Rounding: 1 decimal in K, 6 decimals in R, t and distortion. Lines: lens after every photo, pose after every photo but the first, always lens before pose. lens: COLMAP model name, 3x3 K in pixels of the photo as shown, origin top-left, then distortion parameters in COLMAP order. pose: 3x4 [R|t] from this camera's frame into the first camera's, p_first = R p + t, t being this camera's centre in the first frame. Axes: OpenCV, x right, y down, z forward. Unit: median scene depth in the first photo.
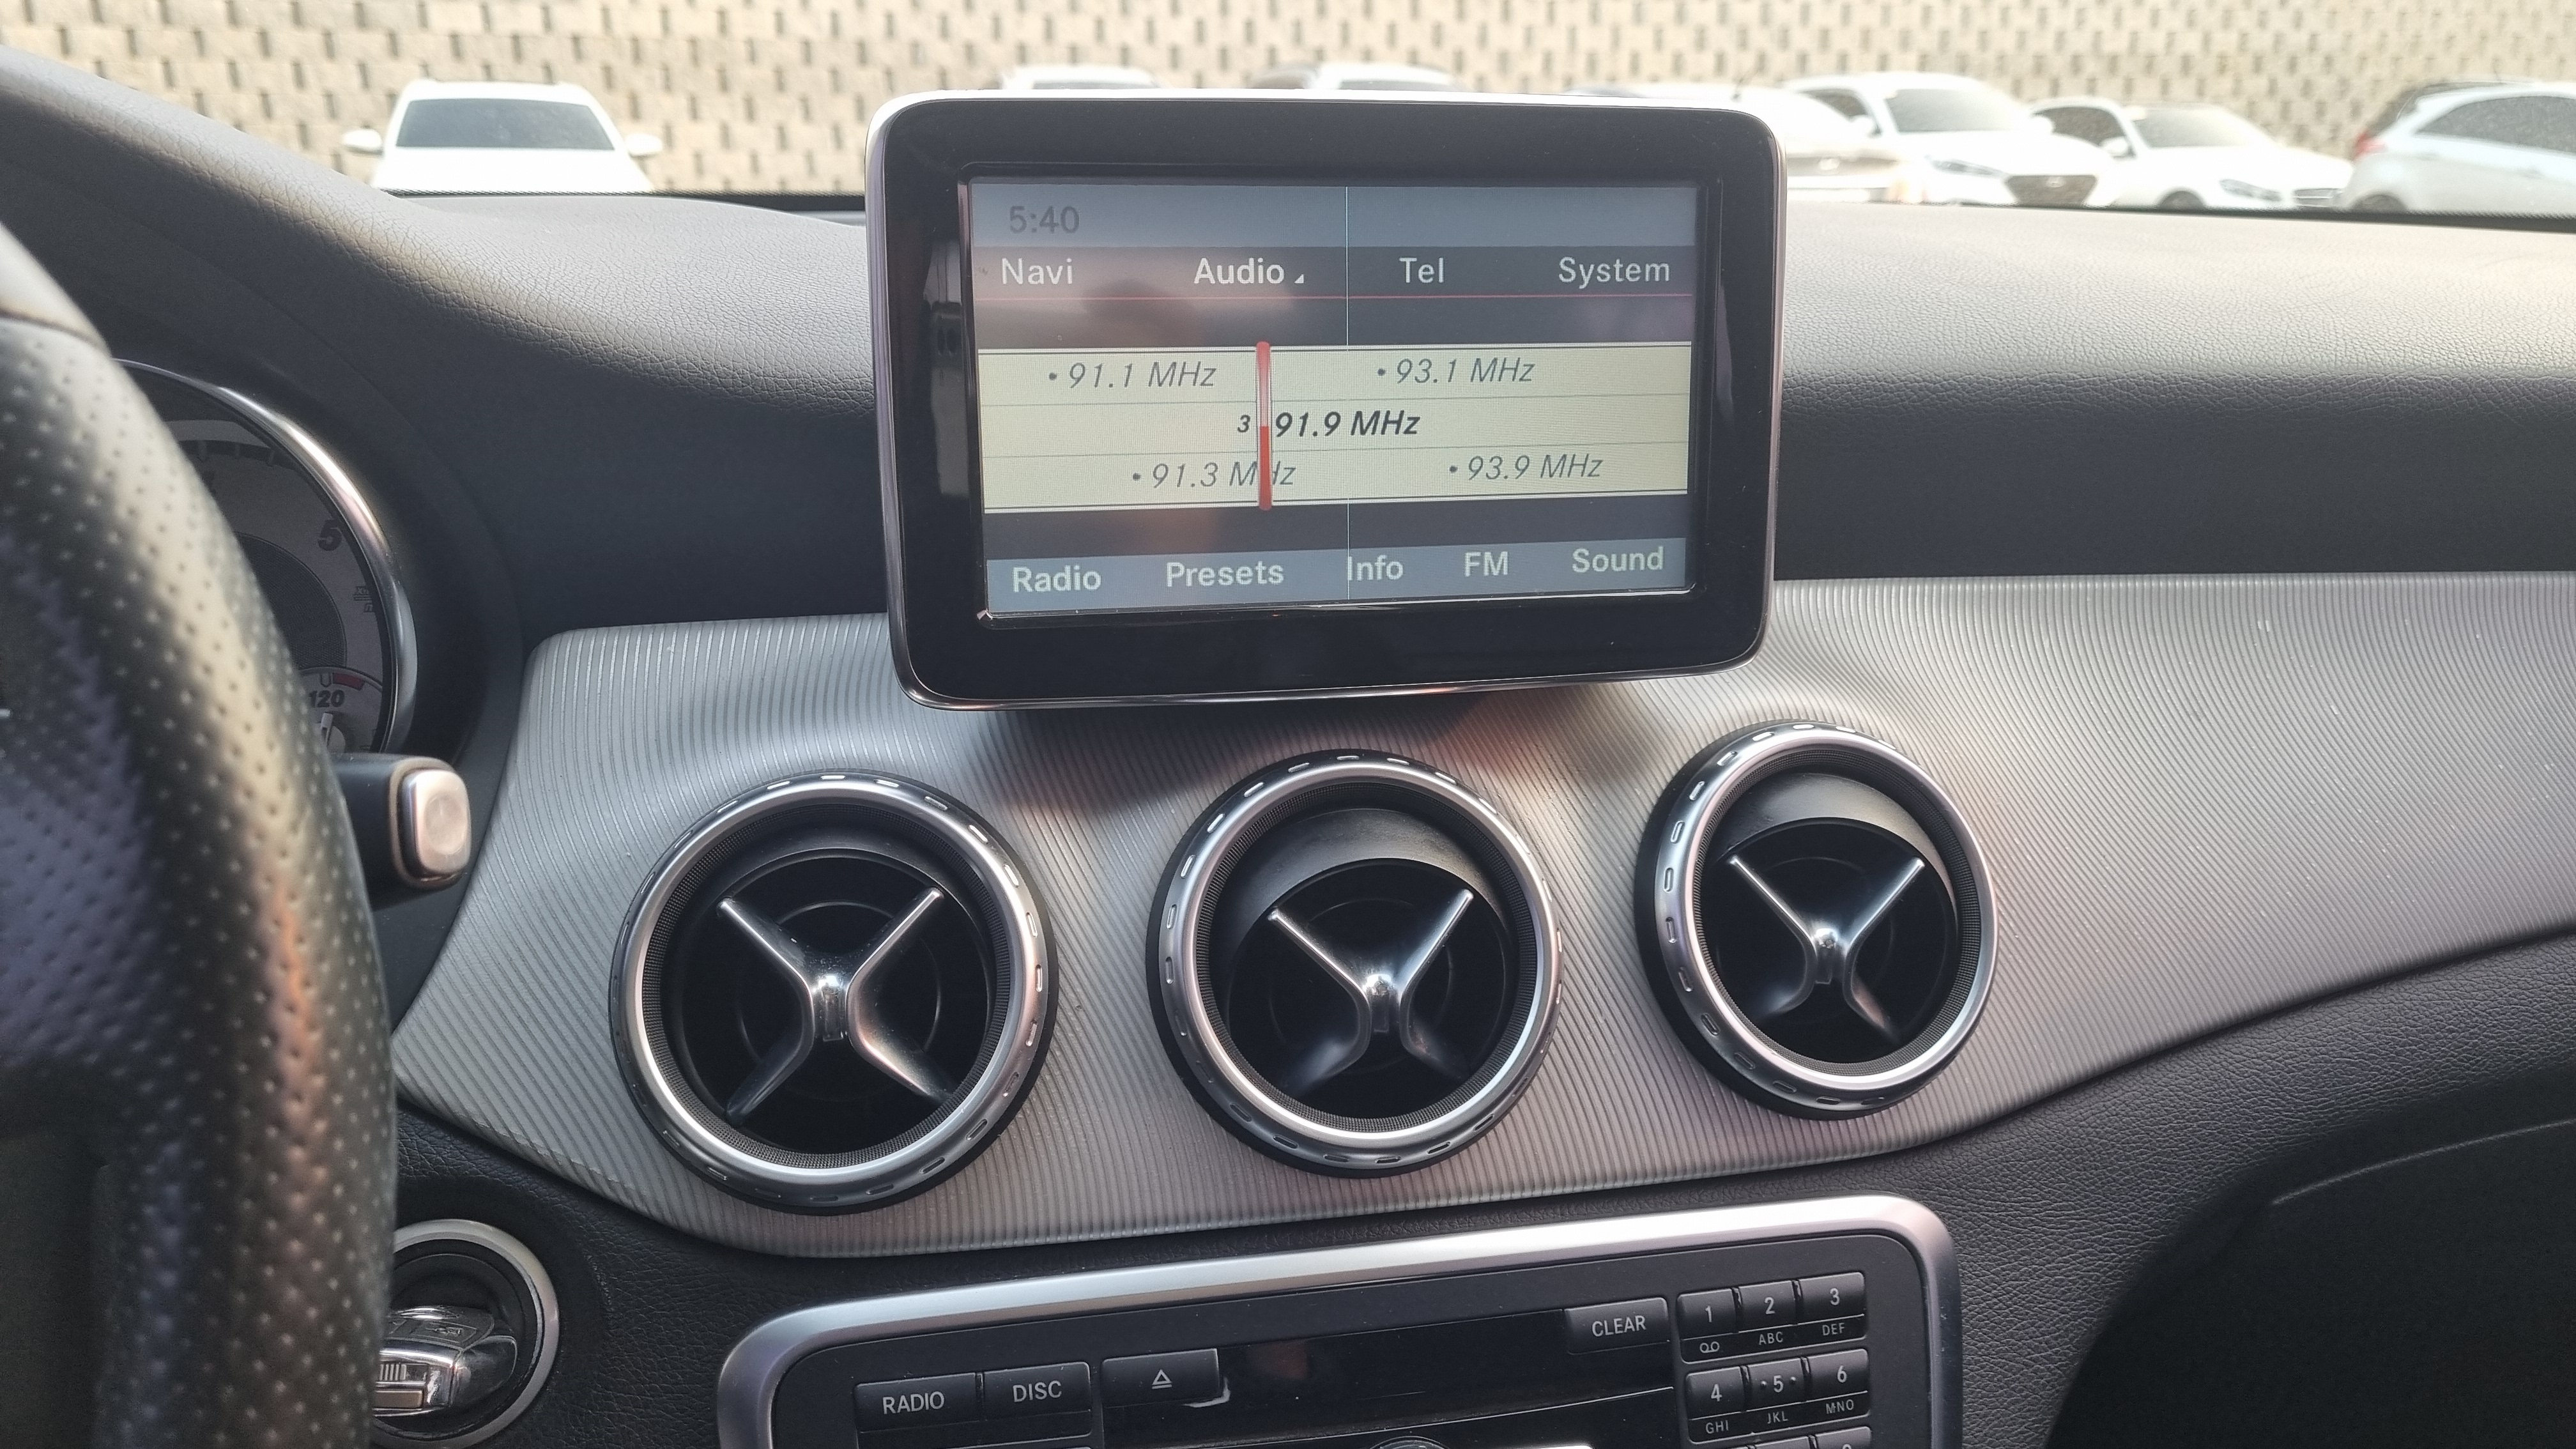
lens RADIAL K [[1956.9, 0, 1280.2], [0, 1956.9, 727.5], [0, 0, 1]] dist [0.032990, -0.024885]
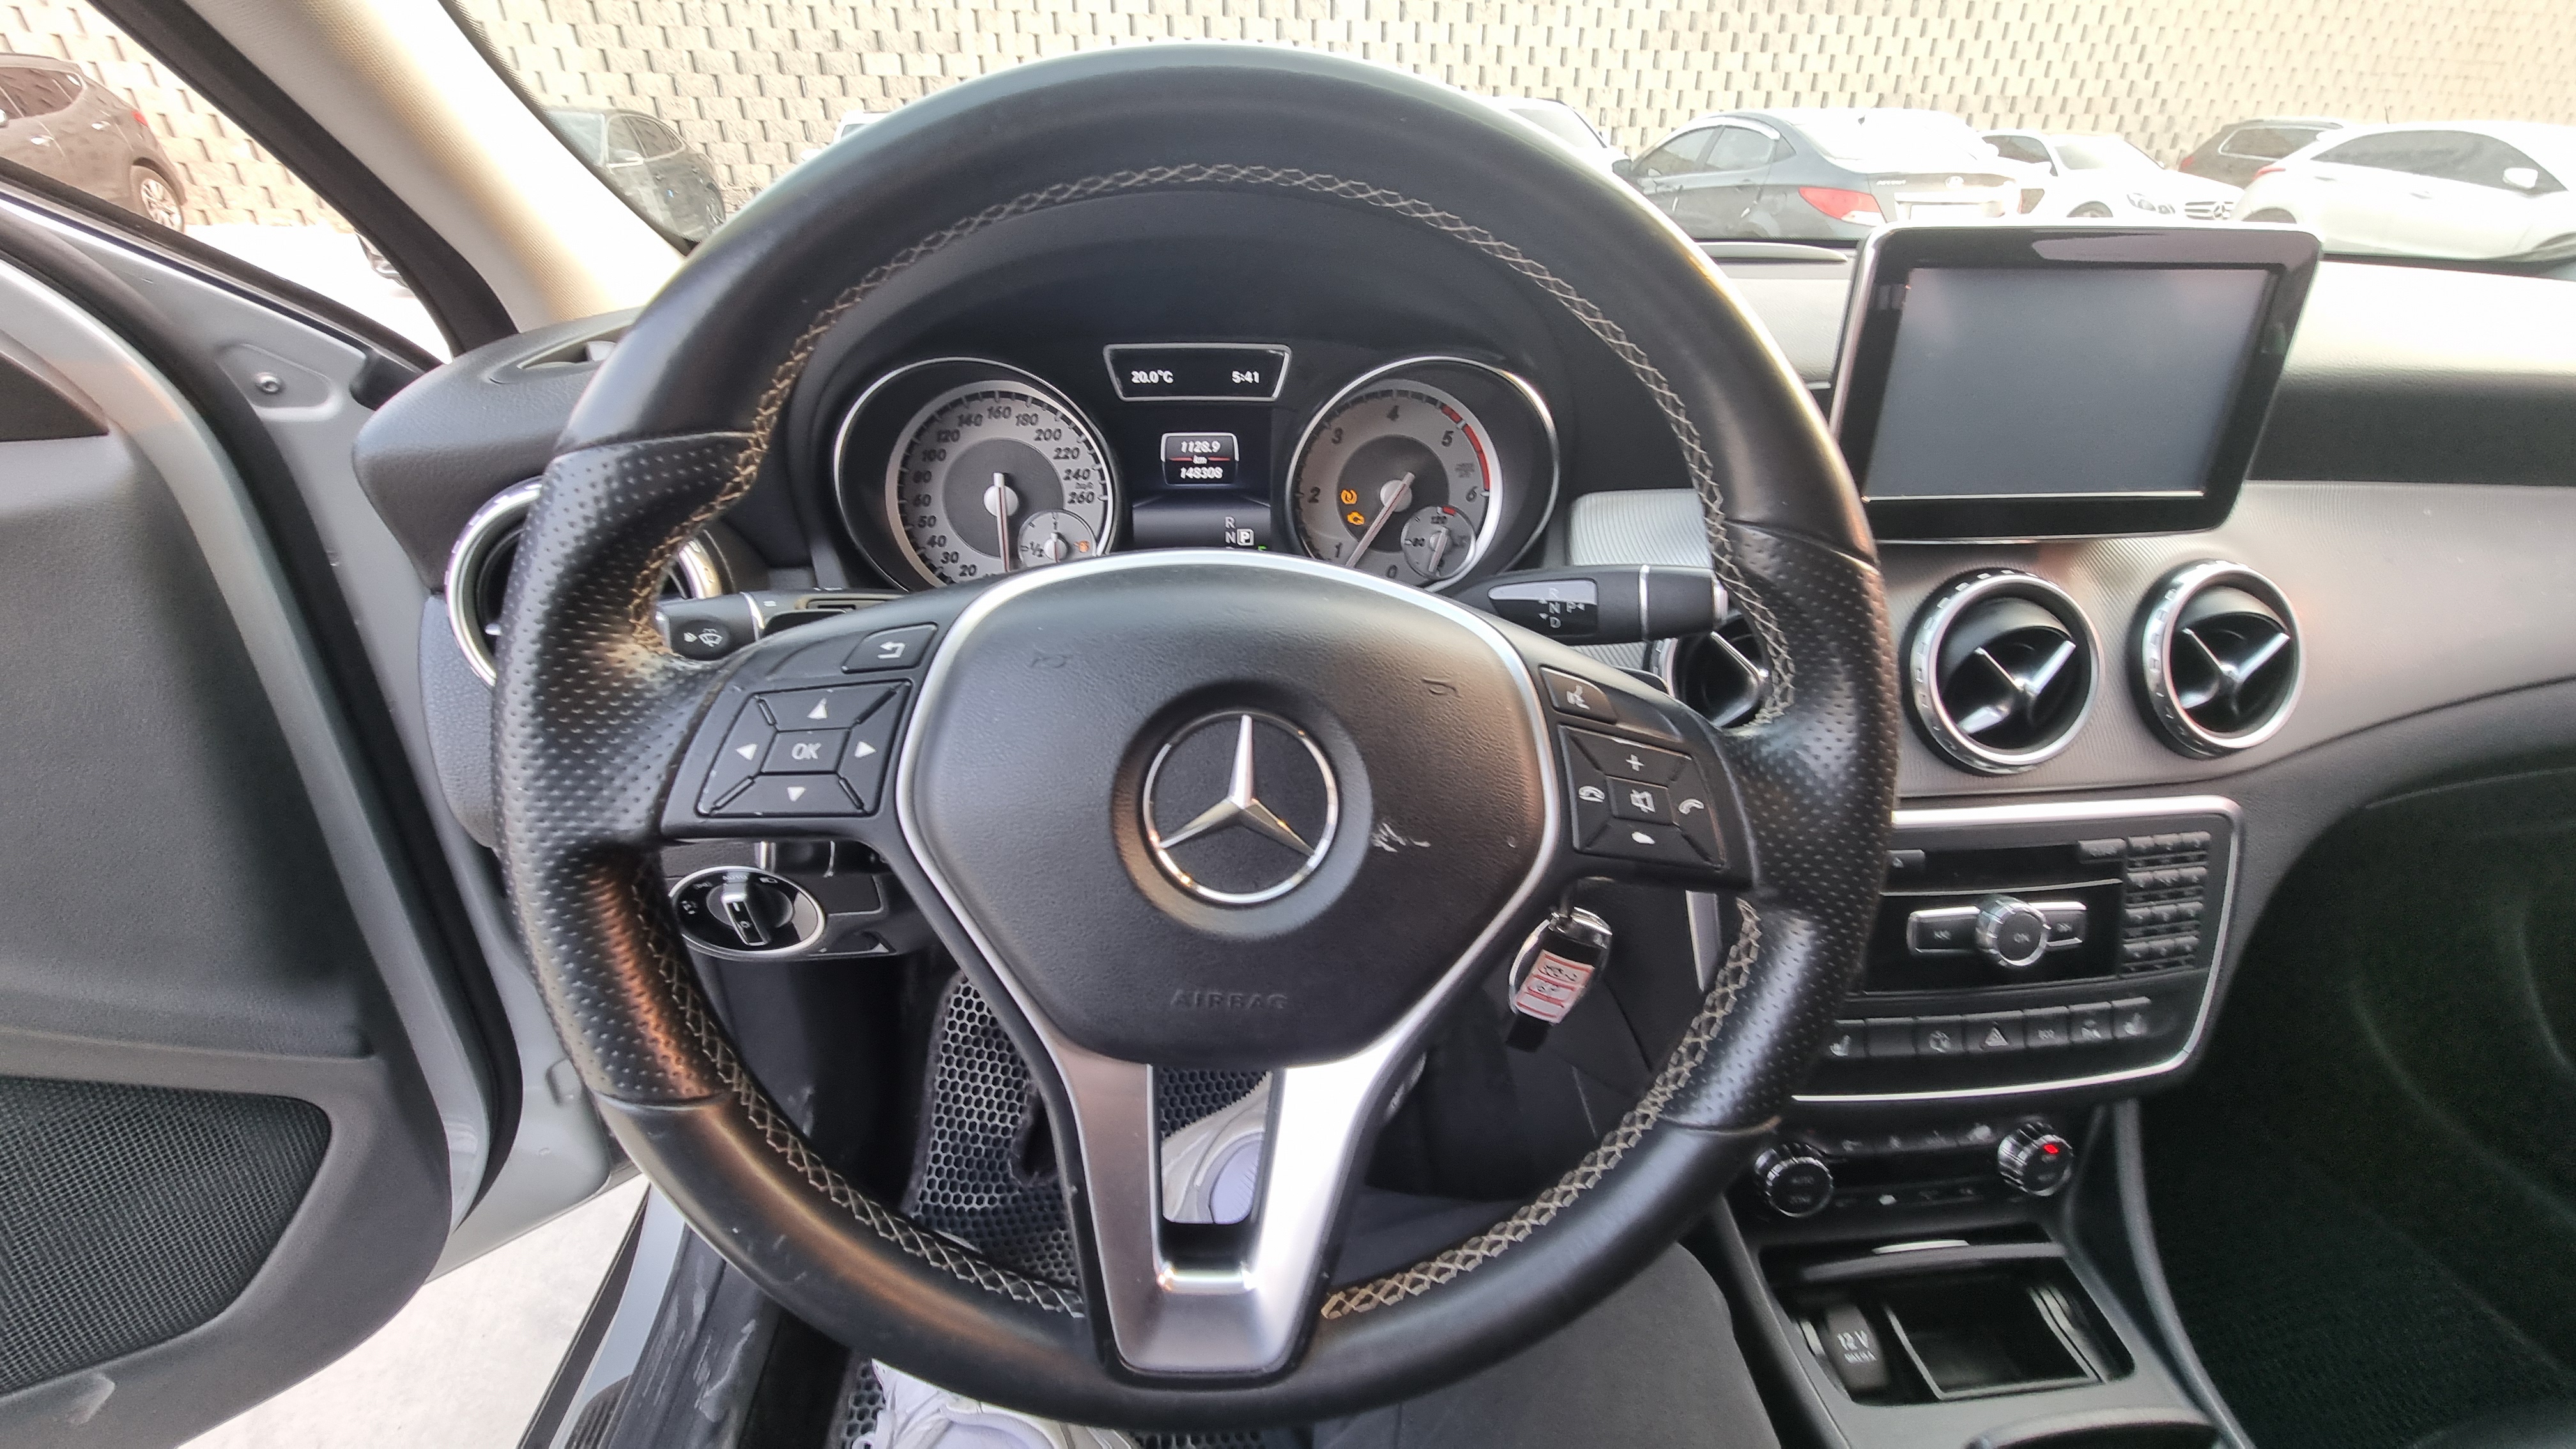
lens RADIAL K [[1066.5, 0, 1275.7], [0, 1066.5, 726.2], [0, 0, 1]] dist [-0.009027, 0.001421]
pose [[0.992844, 0.051425, -0.107780, -0.592409], [-0.027767, 0.977205, 0.210474, -0.039241], [0.116147, -0.205975, 0.971640, -0.175890]]
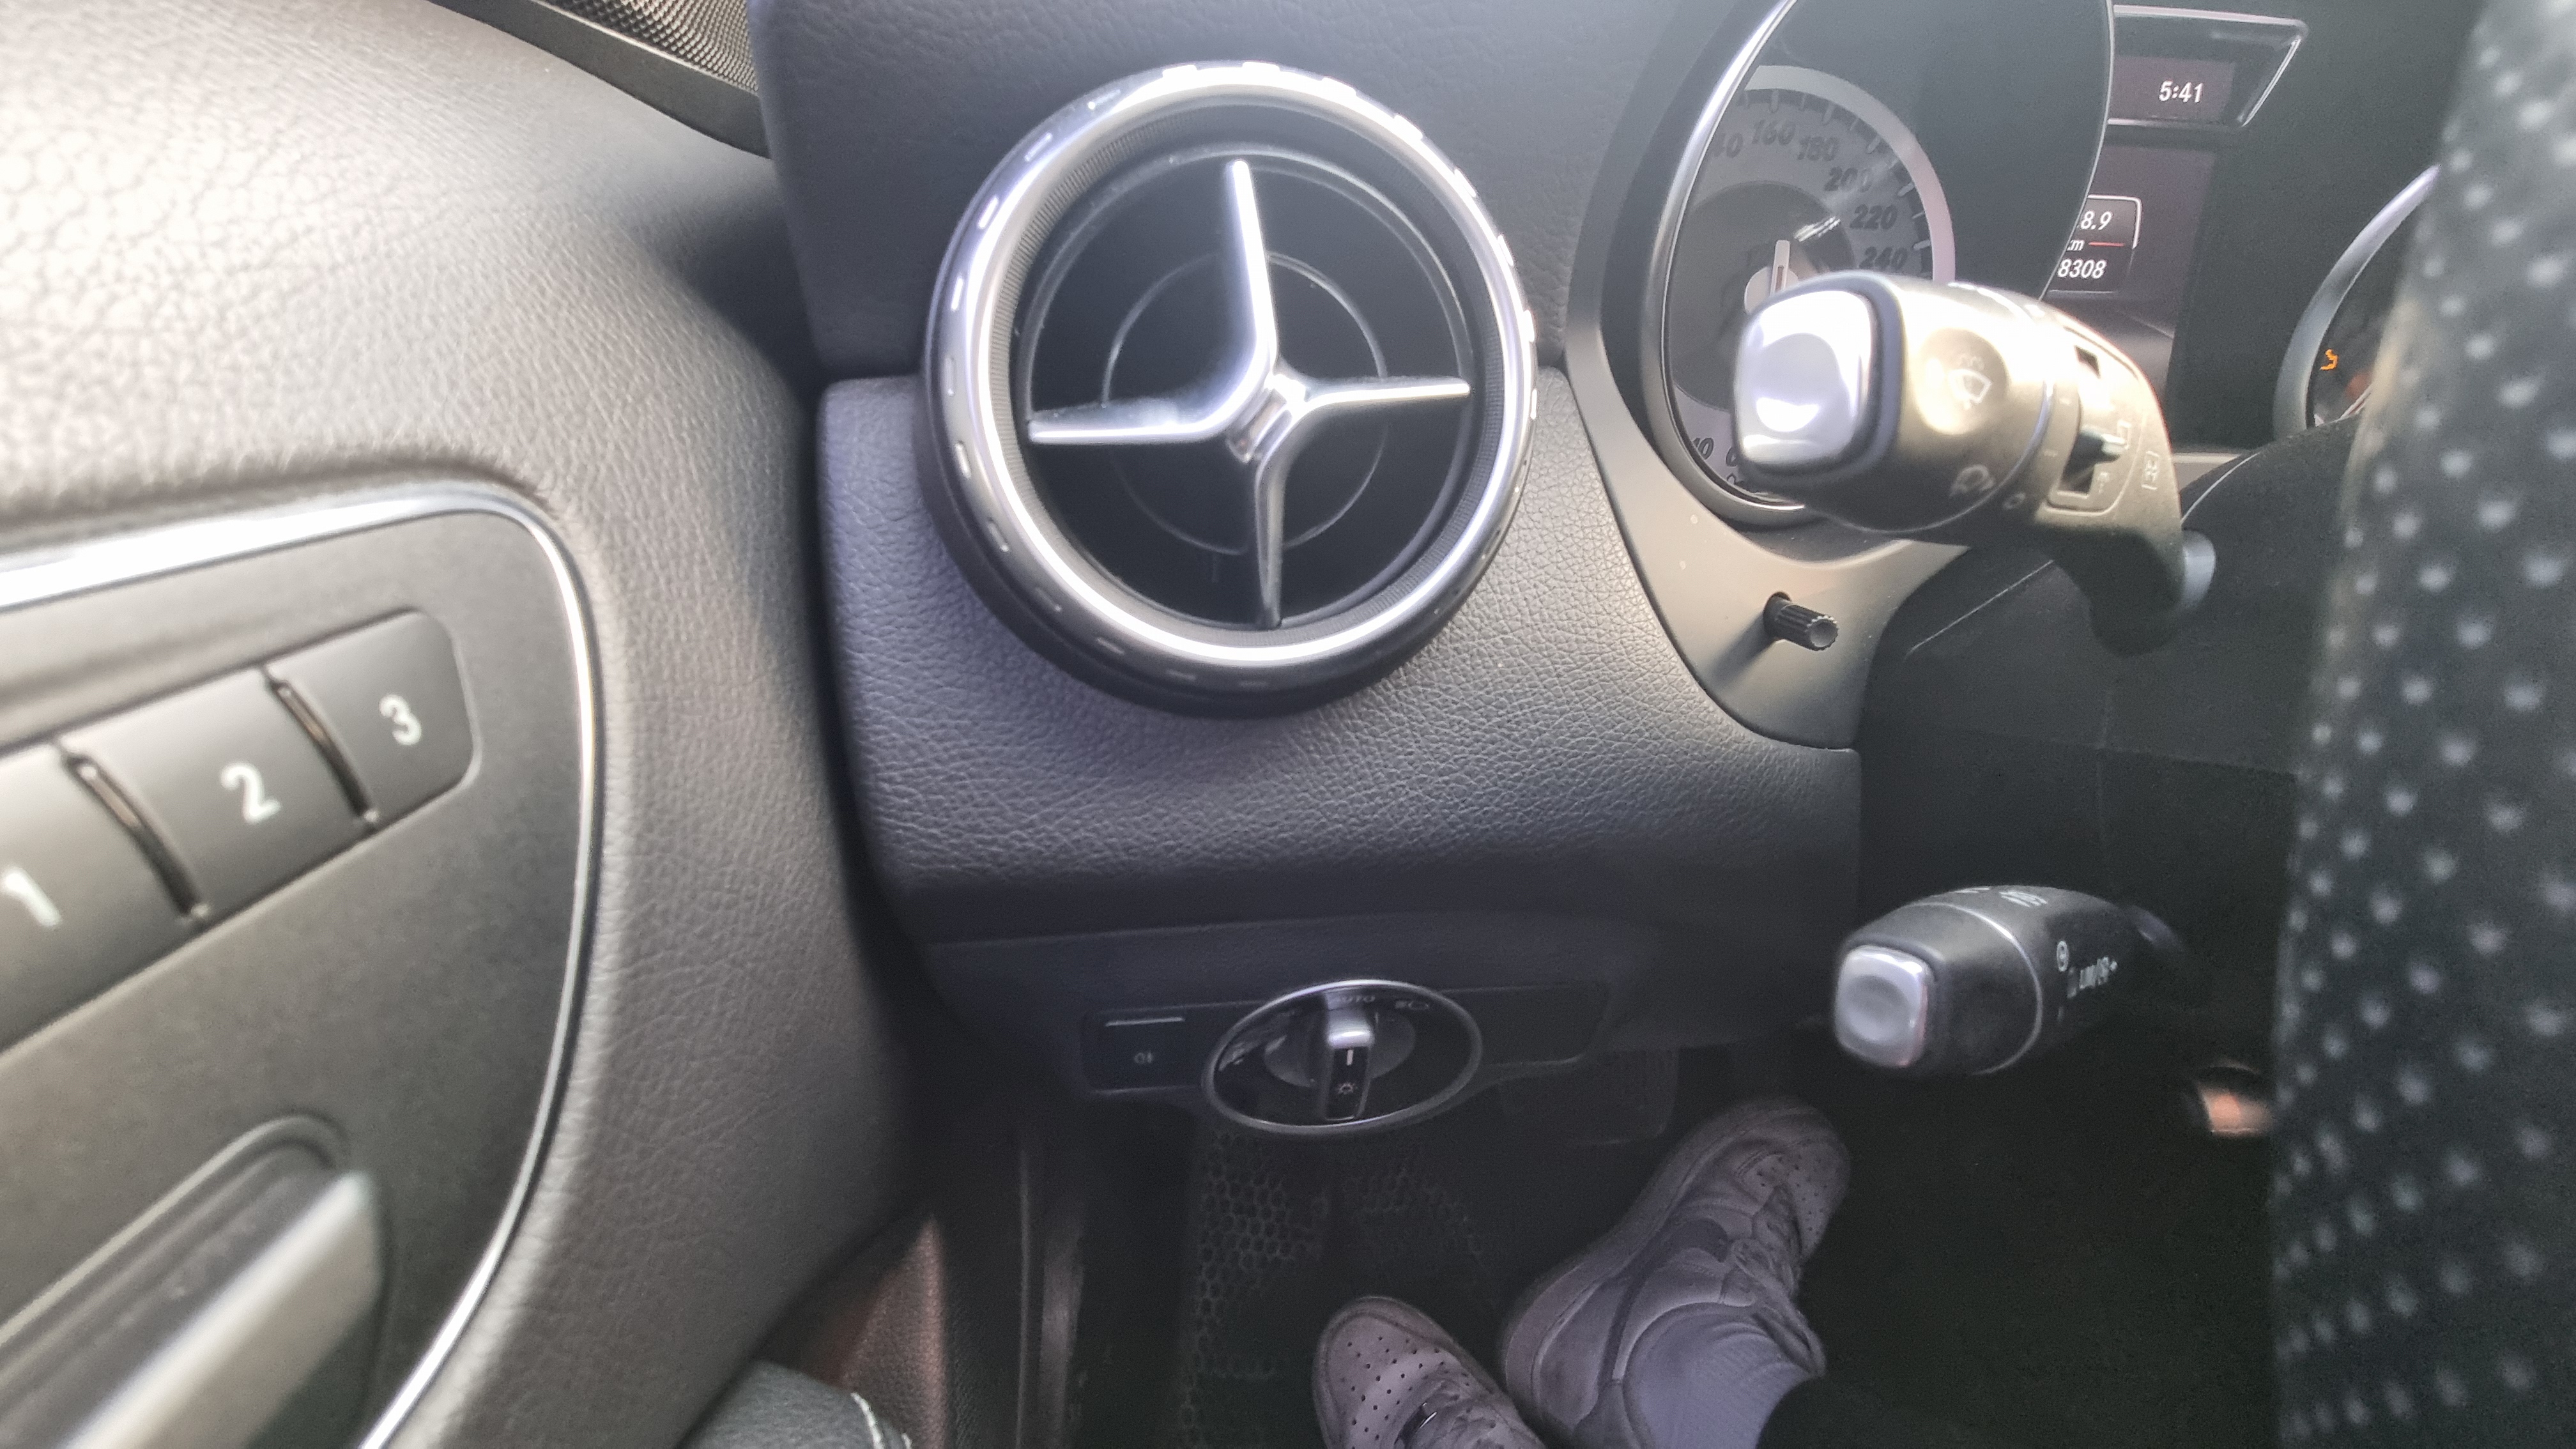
lens RADIAL K [[1066.5, 0, 1272.1], [0, 1066.5, 733.1], [0, 0, 1]] dist [-0.009027, 0.001421]
pose [[0.991392, 0.068789, -0.111403, -1.247040], [-0.045282, 0.978496, 0.201233, 0.117560], [0.122850, -0.194456, 0.973188, 0.280094]]
